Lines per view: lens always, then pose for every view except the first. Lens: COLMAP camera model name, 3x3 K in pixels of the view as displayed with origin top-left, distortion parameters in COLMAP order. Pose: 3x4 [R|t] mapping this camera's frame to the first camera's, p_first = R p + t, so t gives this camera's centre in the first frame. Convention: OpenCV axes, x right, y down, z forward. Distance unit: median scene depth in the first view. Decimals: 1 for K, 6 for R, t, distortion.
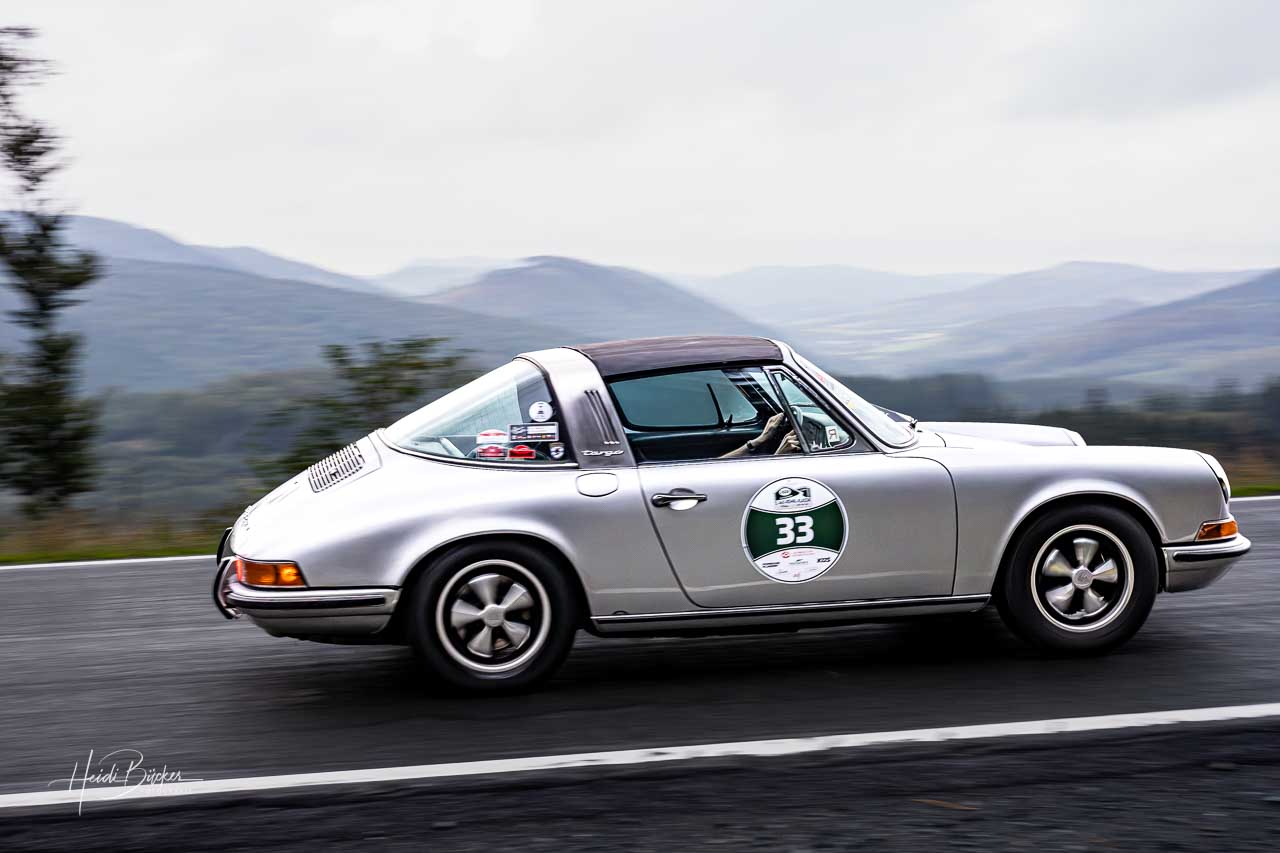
lens RADIAL K [[2021.2, 0, 640.0], [0, 2021.2, 426.5], [0, 0, 1]] dist [-0.002539, 0.115167]
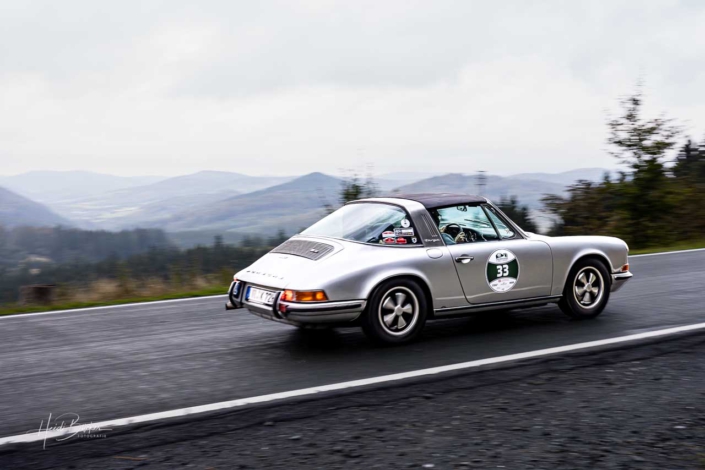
lens RADIAL K [[1113.3, 0, 352.5], [0, 1113.3, 235.0], [0, 0, 1]] dist [-0.002539, 0.115167]
pose [[0.889250, -0.011438, 0.457278, -0.693220], [0.023832, 0.999488, -0.021345, 0.032237], [-0.456800, 0.029879, 0.889067, -0.115259]]
